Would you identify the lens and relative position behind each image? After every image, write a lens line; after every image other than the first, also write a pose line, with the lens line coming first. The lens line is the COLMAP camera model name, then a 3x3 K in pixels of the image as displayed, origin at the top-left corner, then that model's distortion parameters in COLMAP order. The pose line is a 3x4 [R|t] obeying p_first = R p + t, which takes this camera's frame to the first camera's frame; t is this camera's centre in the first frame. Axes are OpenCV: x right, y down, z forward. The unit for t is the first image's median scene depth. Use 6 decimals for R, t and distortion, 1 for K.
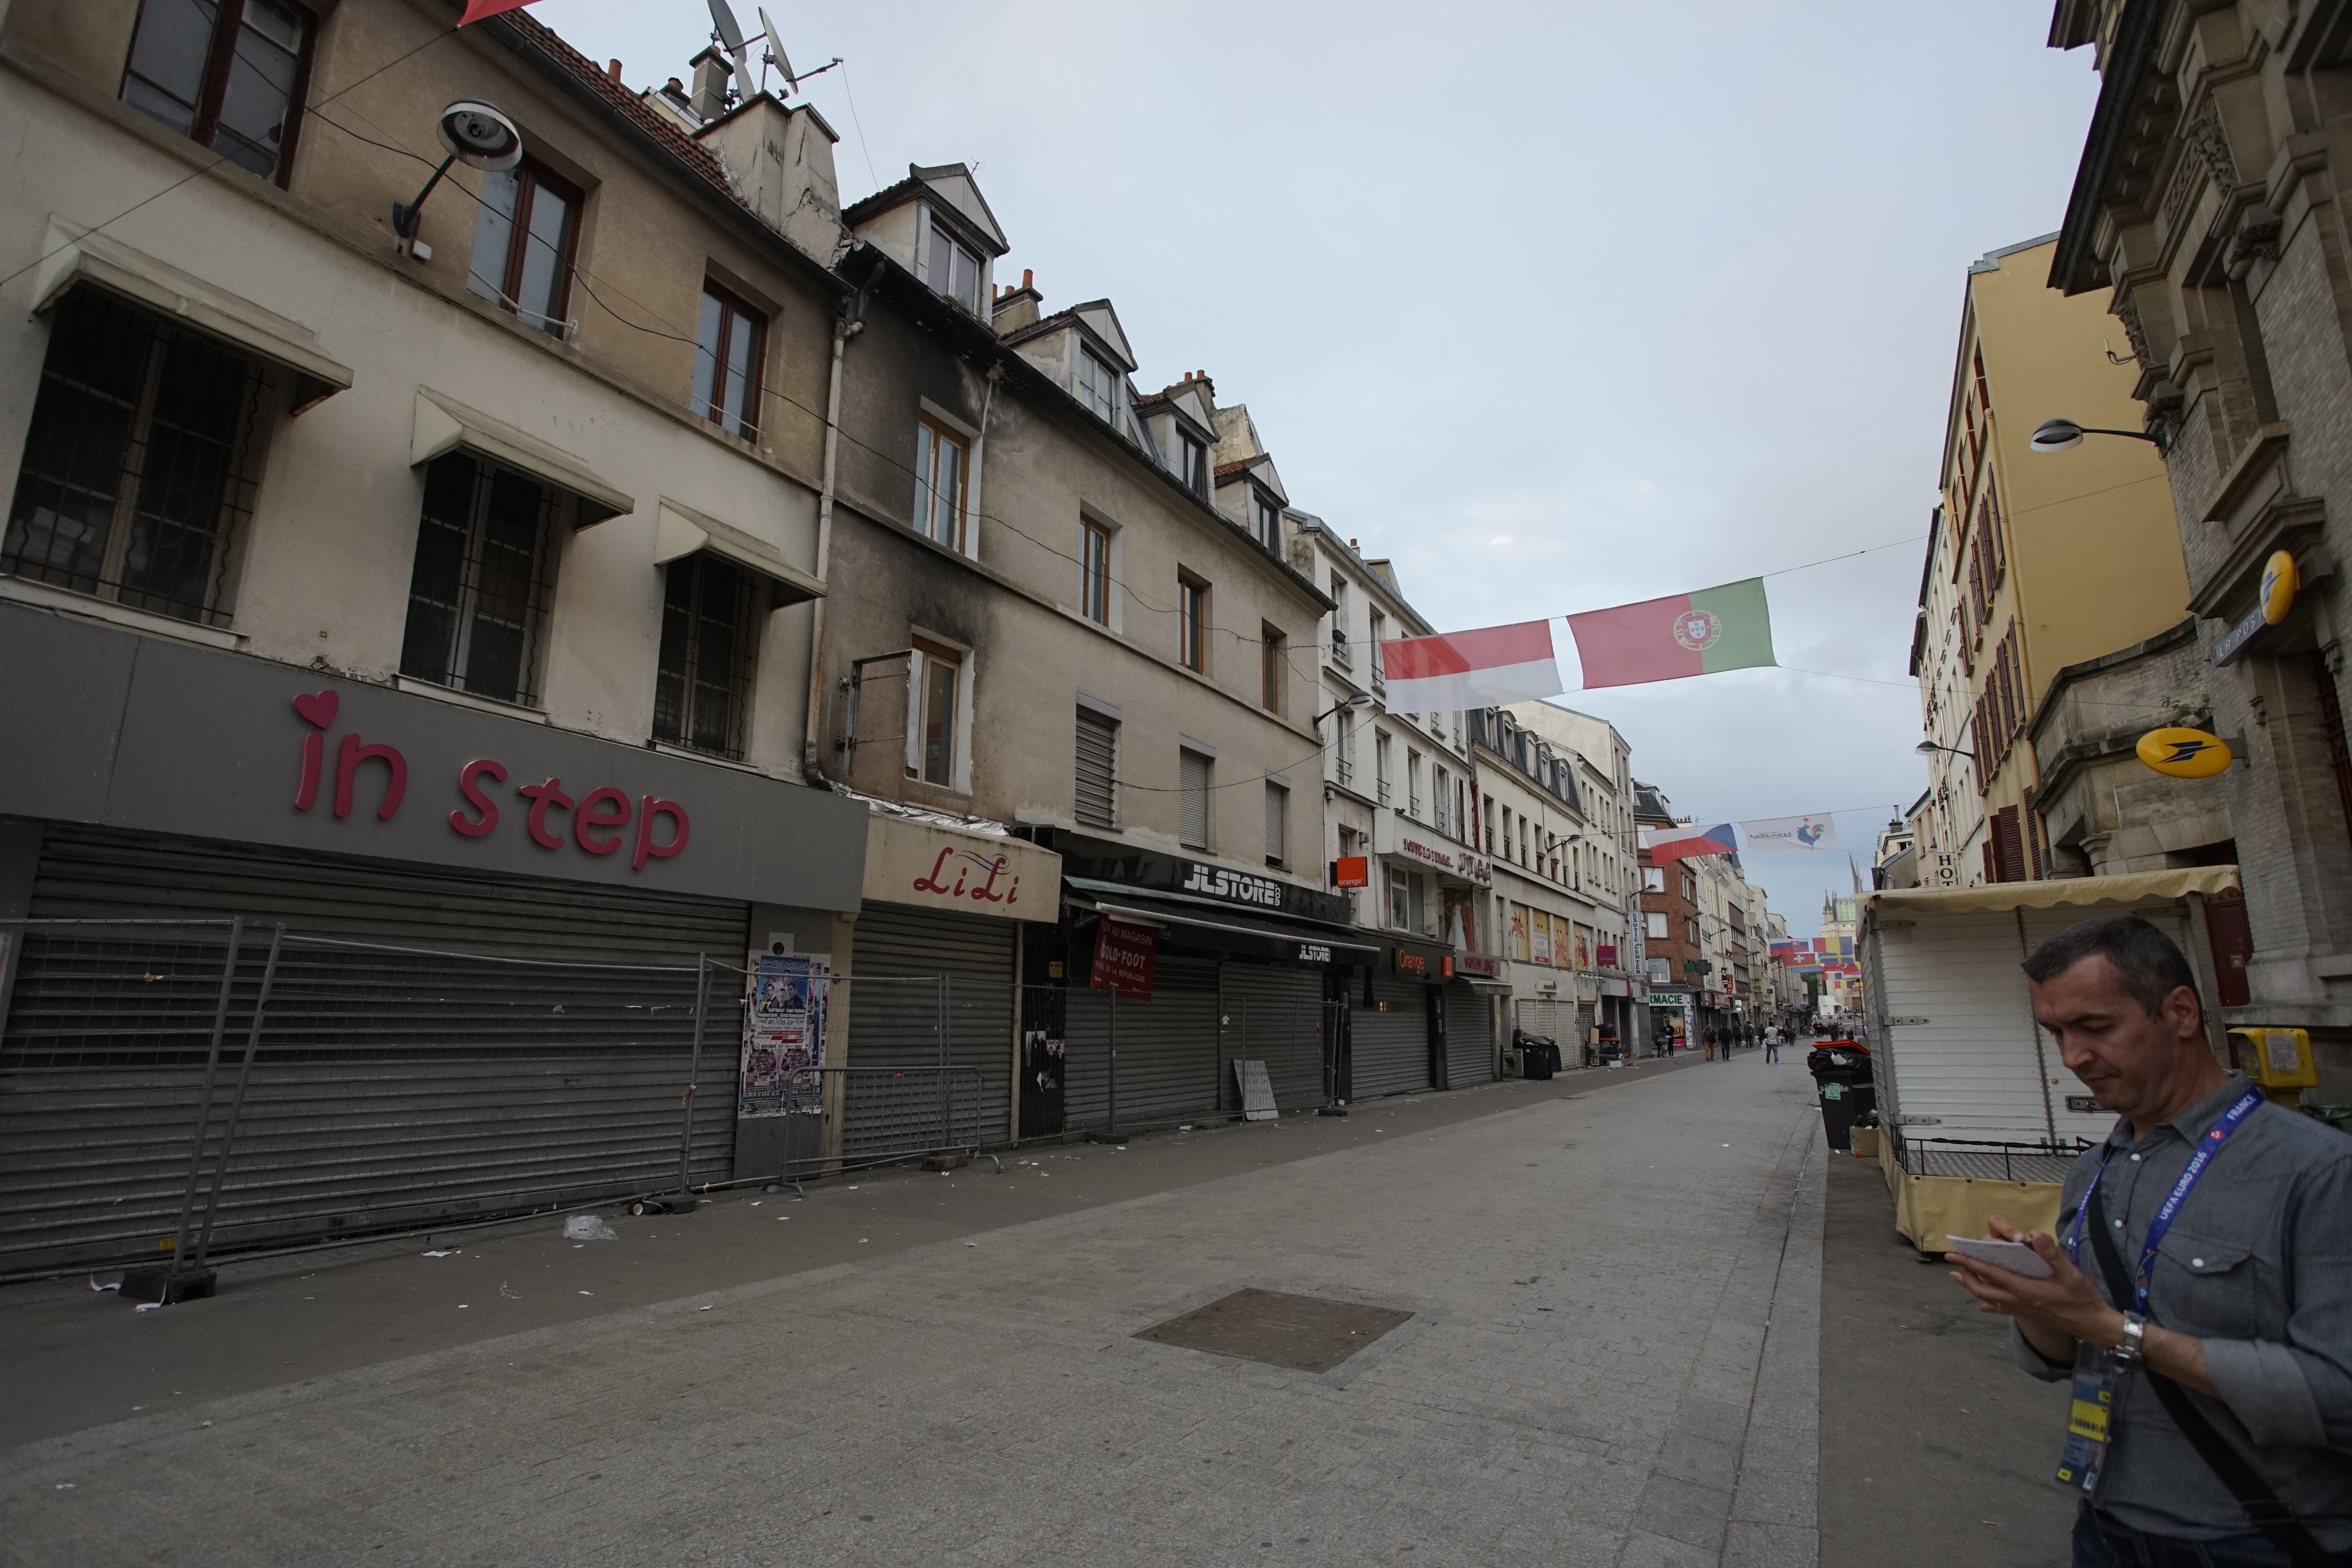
lens RADIAL K [[1146.8, 0, 1168.7], [0, 1146.8, 790.2], [0, 0, 1]] dist [-0.085546, 0.045333]
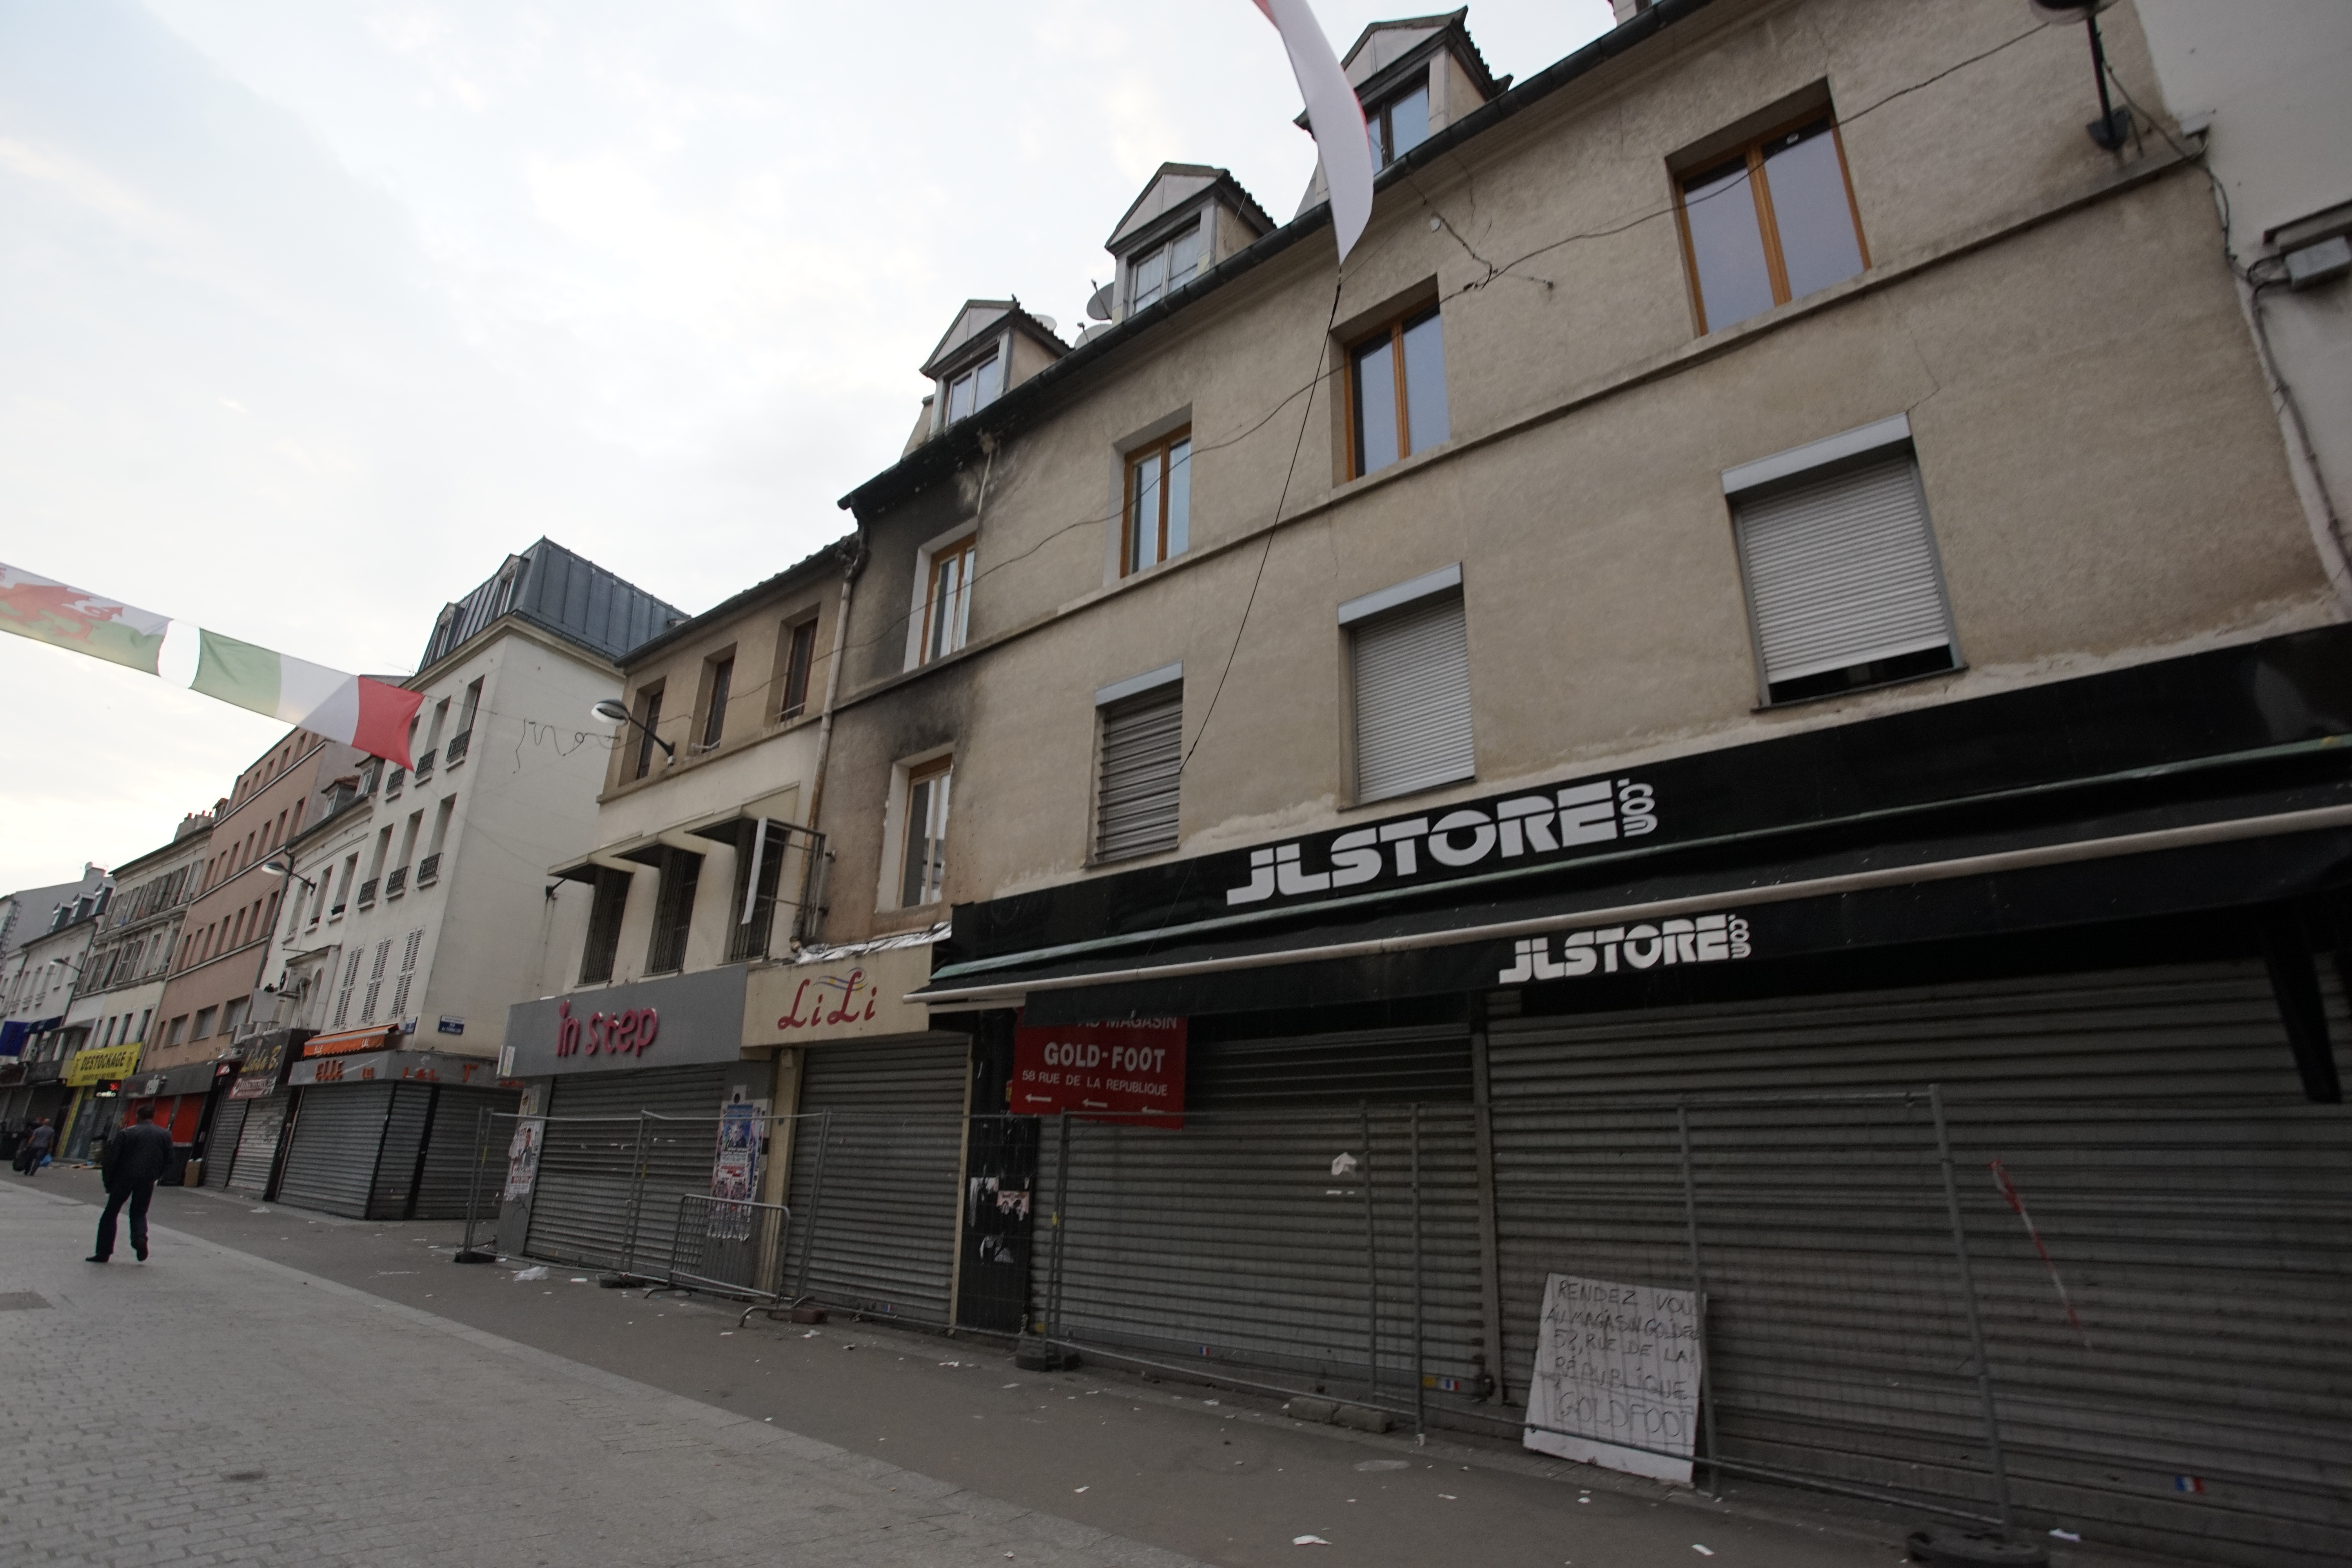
lens RADIAL K [[1149.8, 0, 1168.6], [0, 1149.8, 788.7], [0, 0, 1]] dist [-0.070931, 0.029764]
pose [[-0.175976, -0.327923, -0.928170, 0.678929], [0.167566, 0.919145, -0.356504, 0.283649], [0.970028, -0.218266, -0.106799, 1.351009]]
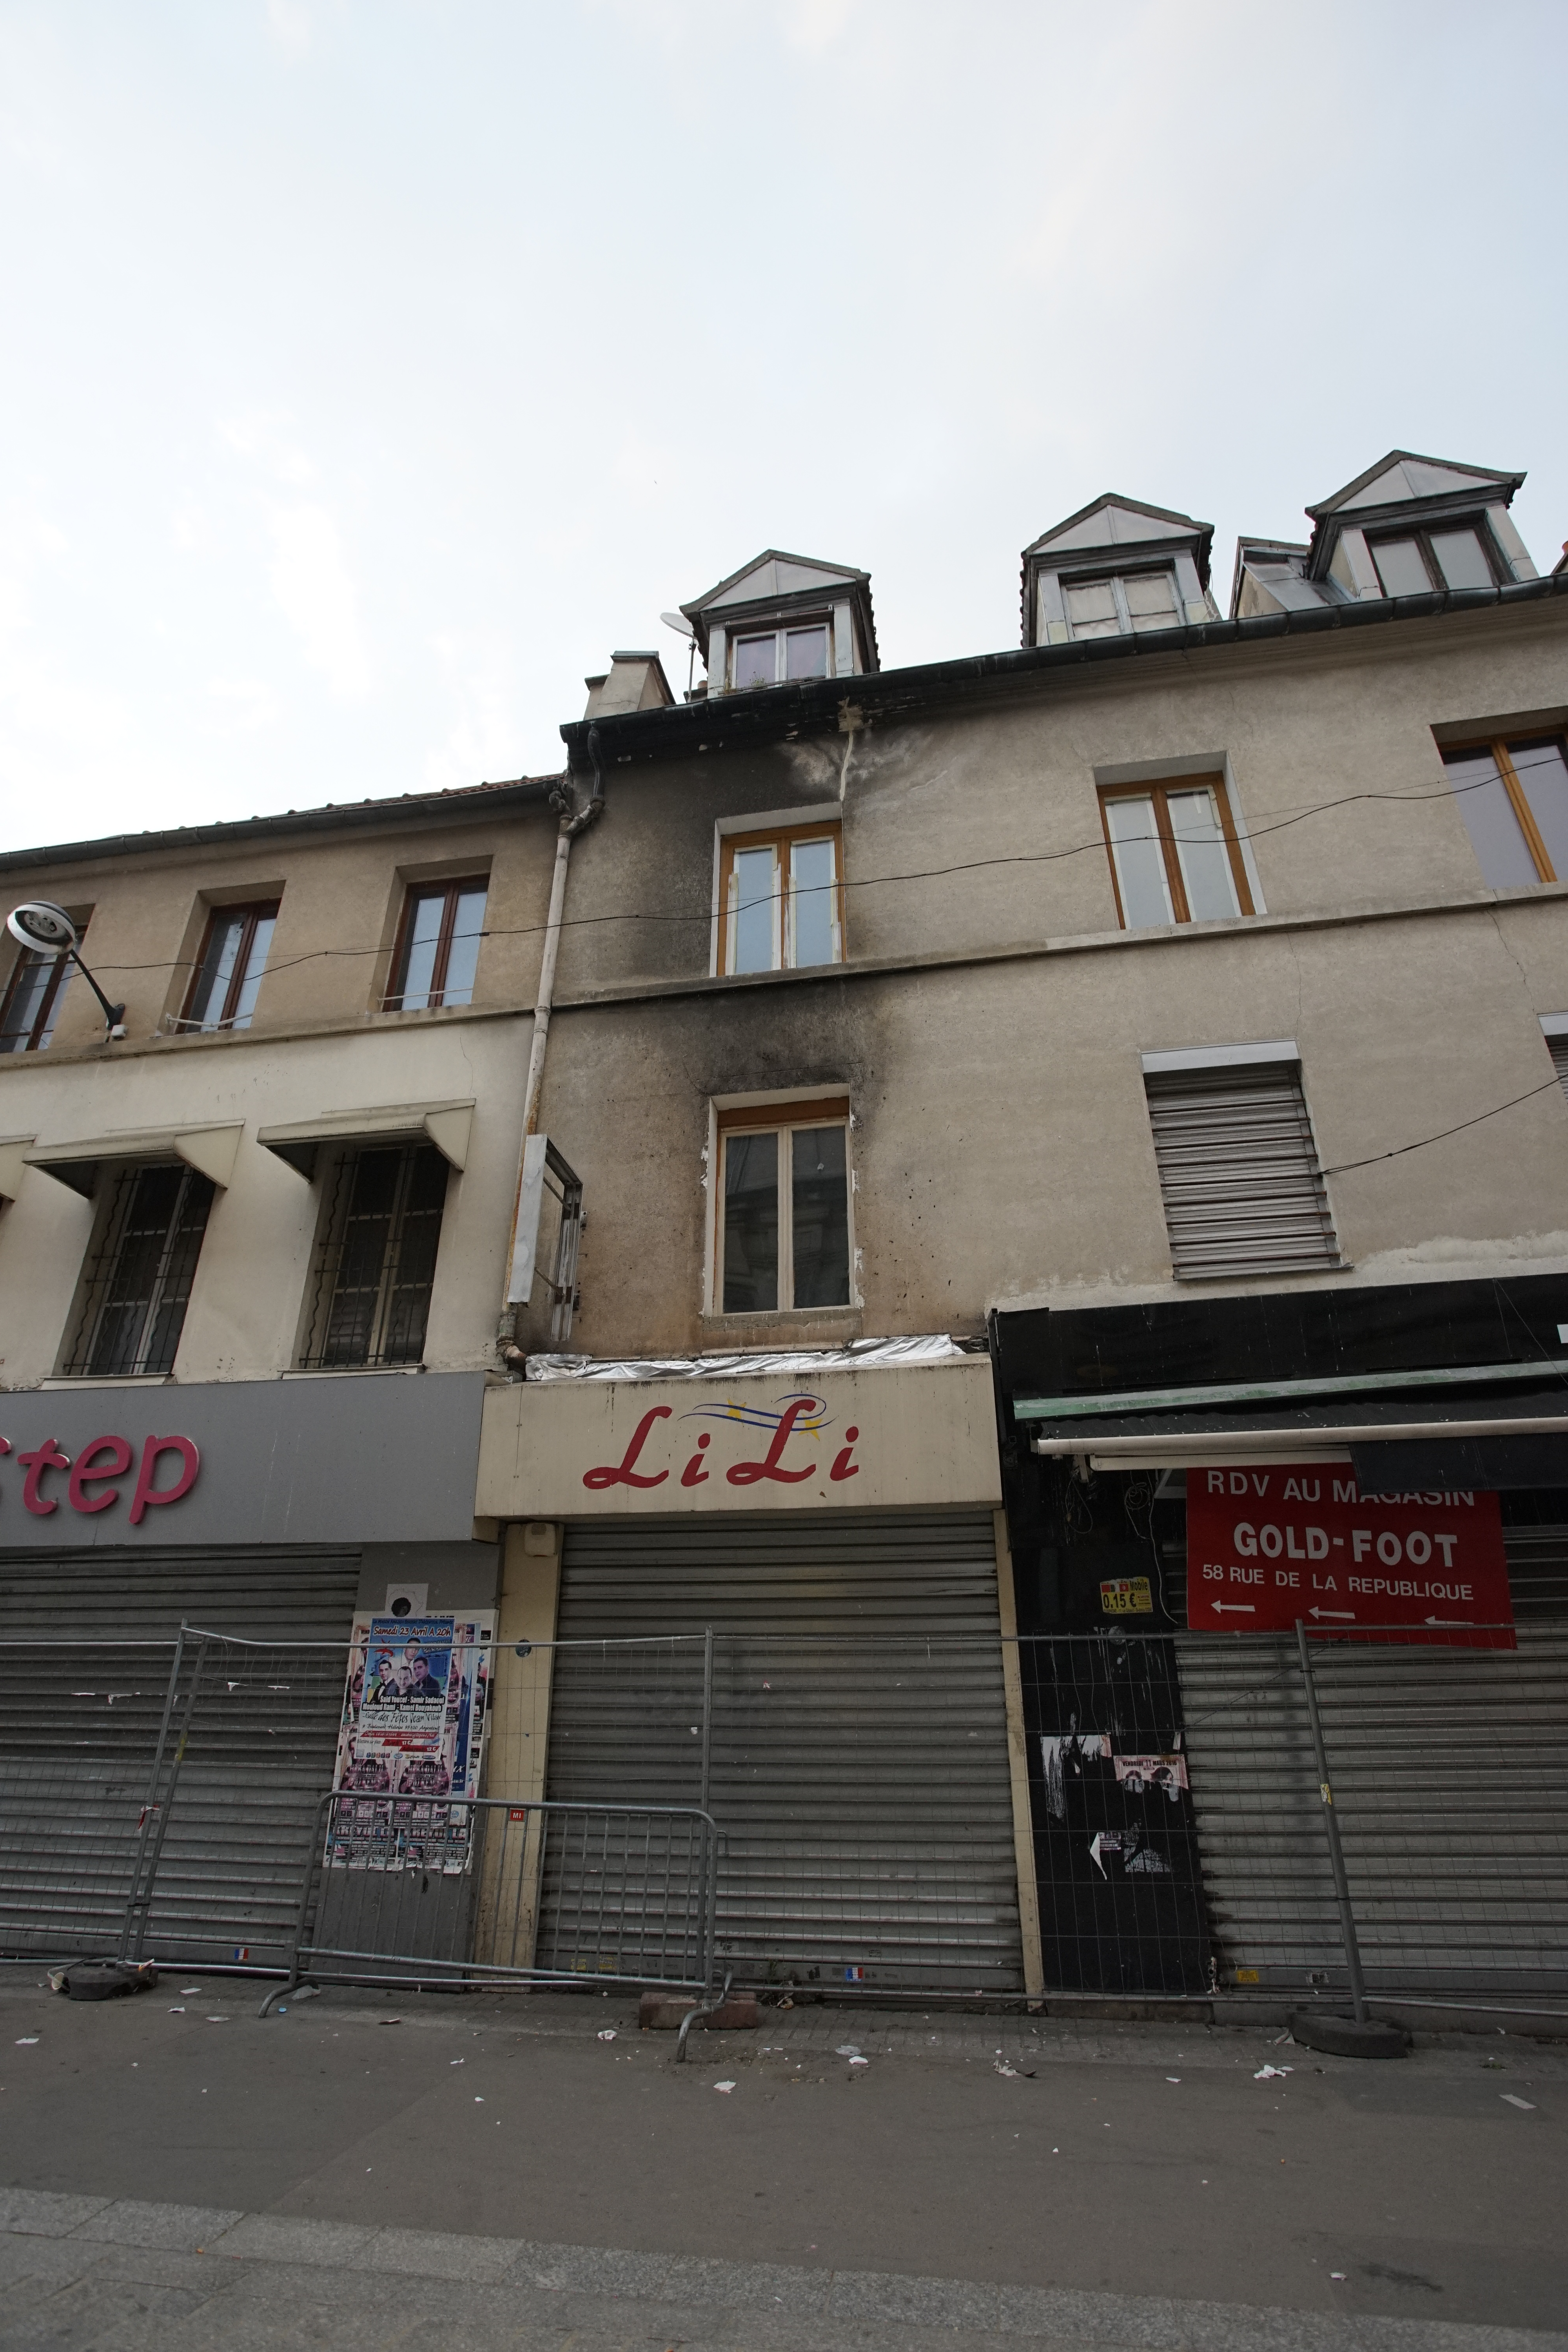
lens RADIAL K [[1146.8, 0, 784.0], [0, 1146.8, 1176.0], [0, 0, 1]] dist [-0.085546, 0.045333]
pose [[0.340042, -0.408246, -0.847176, 0.357242], [0.188543, 0.912162, -0.363884, 0.157772], [0.921316, -0.035993, 0.387145, 0.777087]]
